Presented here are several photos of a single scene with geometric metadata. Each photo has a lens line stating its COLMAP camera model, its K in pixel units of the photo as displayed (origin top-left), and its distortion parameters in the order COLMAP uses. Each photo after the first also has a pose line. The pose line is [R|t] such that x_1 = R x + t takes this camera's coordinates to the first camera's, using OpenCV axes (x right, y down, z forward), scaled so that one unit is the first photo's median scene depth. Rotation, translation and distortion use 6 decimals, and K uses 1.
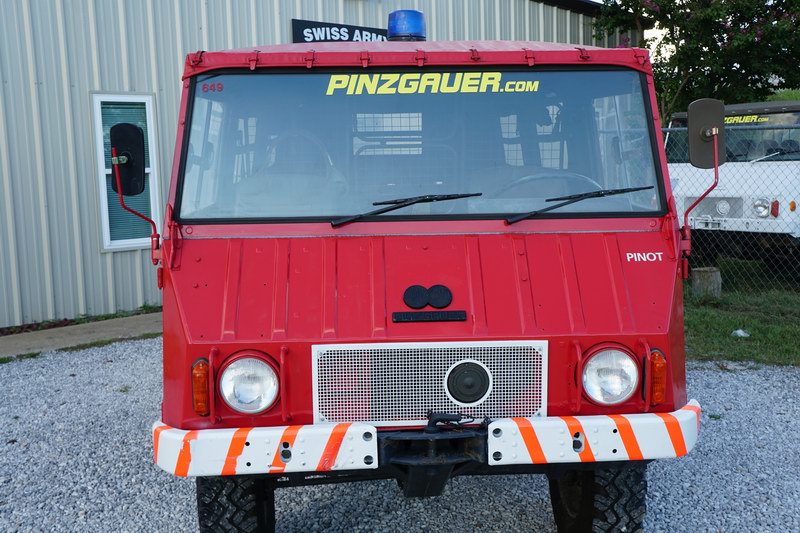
lens RADIAL K [[898.7, 0, 400.0], [0, 898.7, 266.5], [0, 0, 1]] dist [-0.000654, 0.215935]
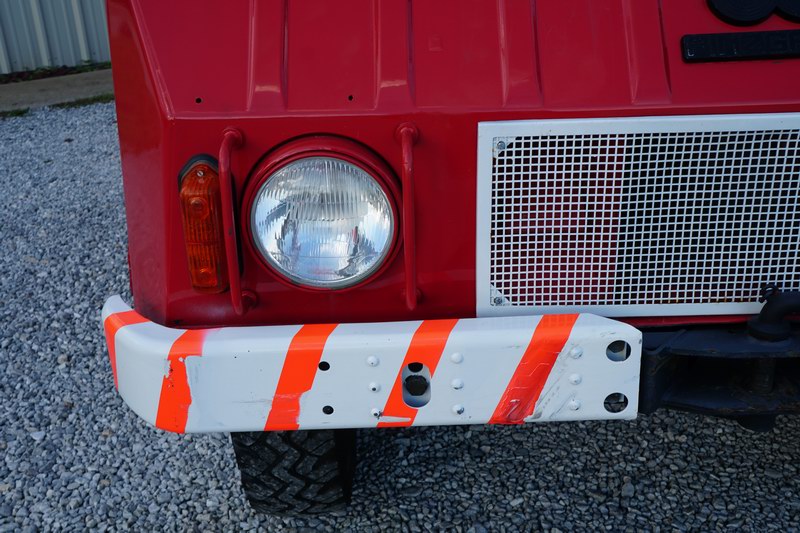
lens RADIAL K [[898.7, 0, 400.0], [0, 898.7, 266.5], [0, 0, 1]] dist [-0.000654, 0.215935]
pose [[0.999057, 0.006695, -0.042907, -0.113609], [0.005187, 0.962570, 0.270982, 0.041181], [0.043116, -0.270949, 0.961628, 0.597076]]
